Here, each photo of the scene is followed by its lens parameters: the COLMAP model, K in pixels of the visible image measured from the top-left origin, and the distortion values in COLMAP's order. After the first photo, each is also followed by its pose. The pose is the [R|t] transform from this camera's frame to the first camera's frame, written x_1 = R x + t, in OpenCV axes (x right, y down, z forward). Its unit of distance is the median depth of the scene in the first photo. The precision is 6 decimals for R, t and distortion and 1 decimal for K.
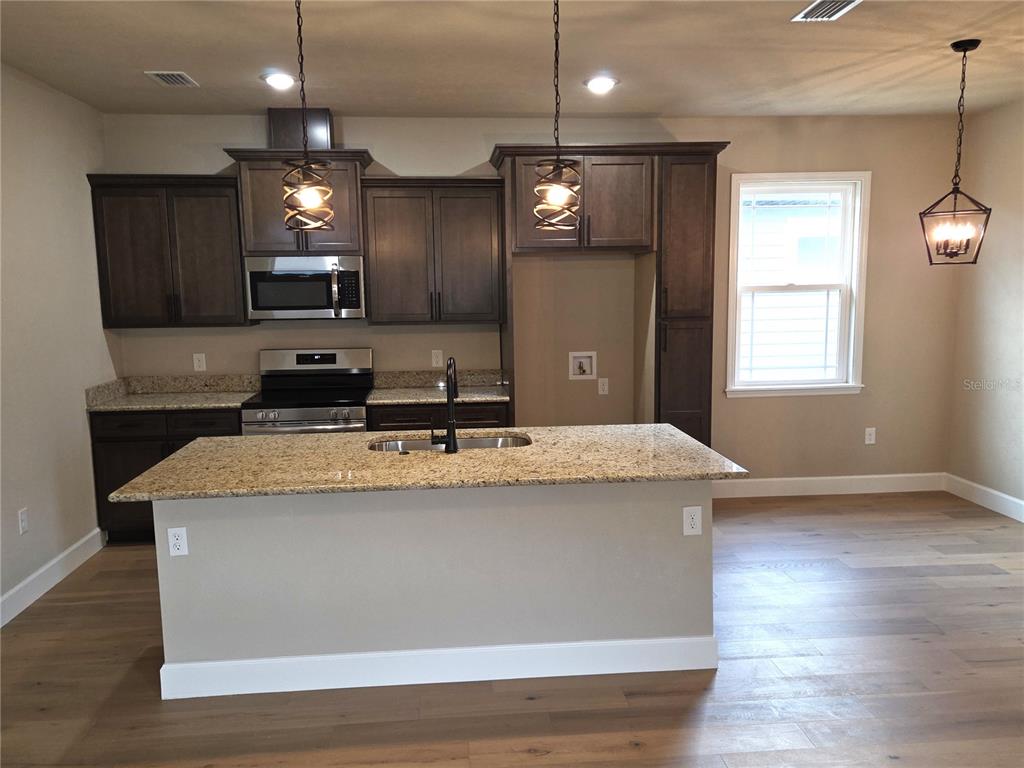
lens RADIAL K [[797.3, 0, 511.8], [0, 797.3, 387.5], [0, 0, 1]] dist [0.062064, -0.034396]
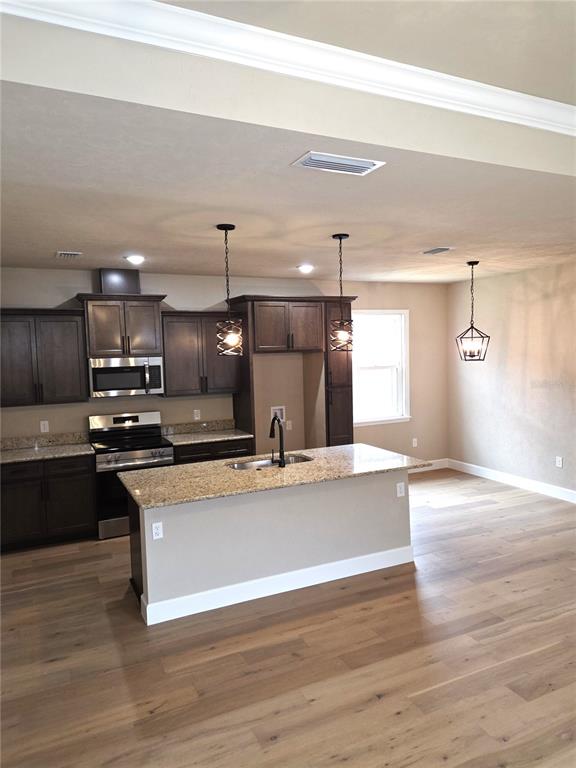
lens RADIAL K [[539.7, 0, 291.7], [0, 539.7, 384.2], [0, 0, 1]] dist [0.060309, -0.021787]
pose [[0.934747, -0.034610, 0.353625, -0.346579], [0.058641, 0.996624, -0.057466, -0.027001], [-0.350442, 0.074453, 0.933620, -0.150163]]
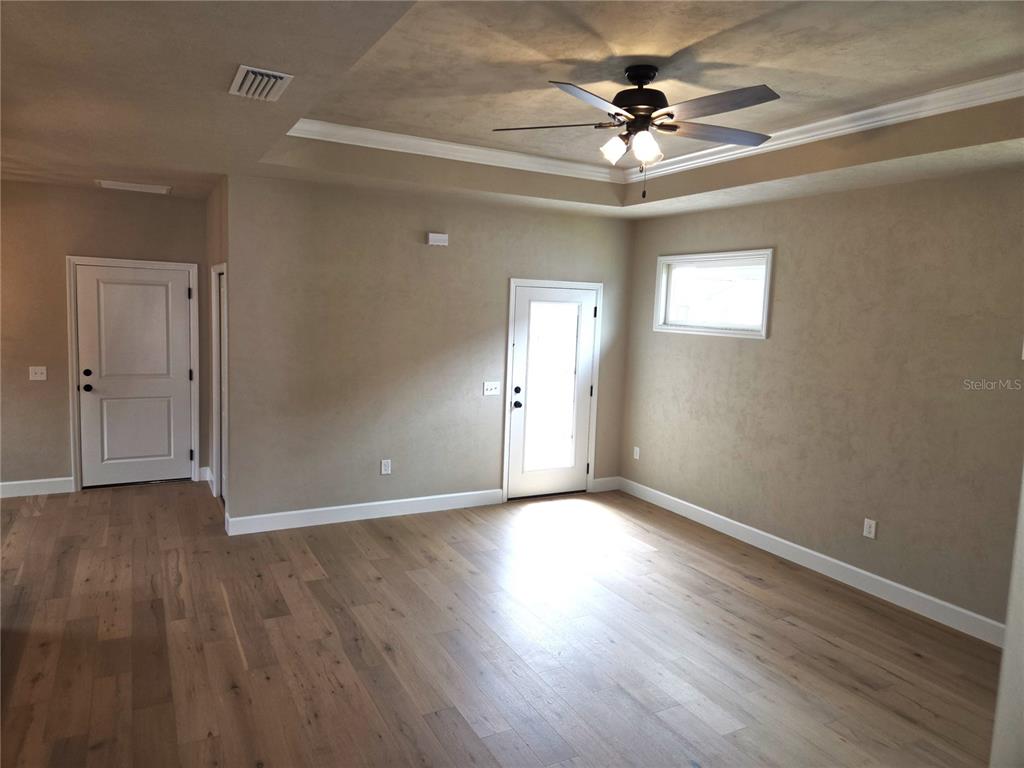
lens RADIAL K [[684.6, 0, 511.2], [0, 684.6, 375.8], [0, 0, 1]] dist [0.035197, -0.012877]
pose [[-0.394899, -0.098720, 0.913405, -0.742672], [0.085505, 0.985946, 0.143527, -0.088576], [-0.914737, 0.134779, -0.380908, 0.359250]]
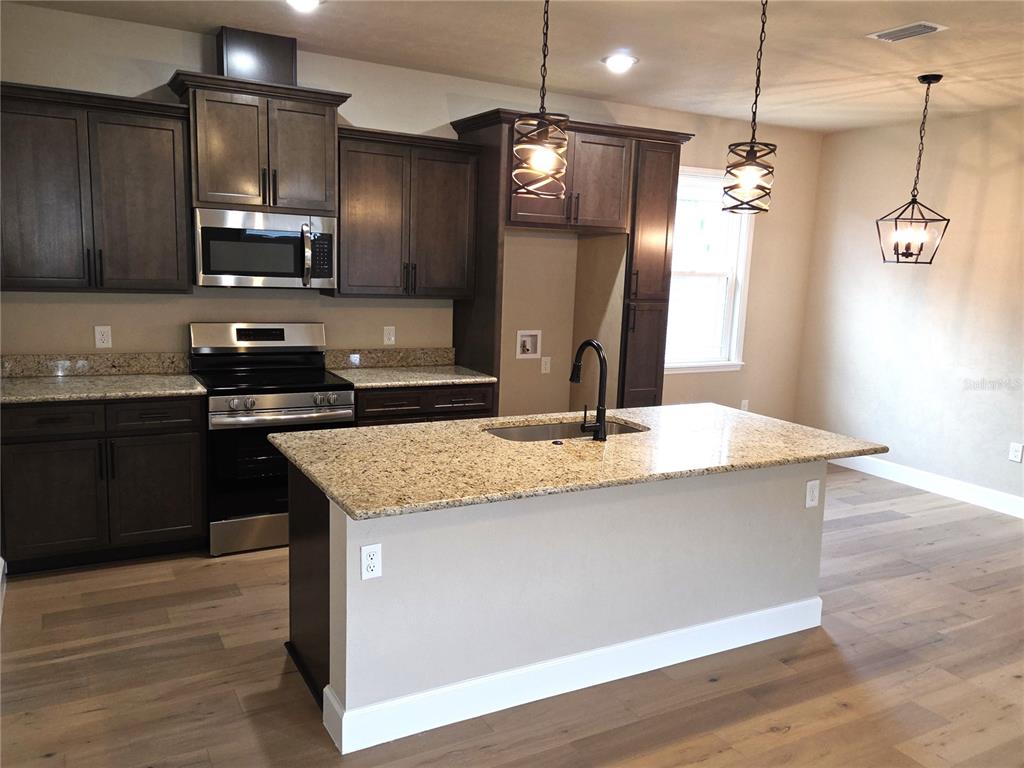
lens RADIAL K [[797.3, 0, 509.1], [0, 797.3, 389.6], [0, 0, 1]] dist [0.062064, -0.034396]
pose [[0.909739, -0.017208, 0.414824, -0.393232], [0.001674, 0.999285, 0.037782, -0.010026], [-0.415178, -0.033677, 0.909117, 0.126329]]
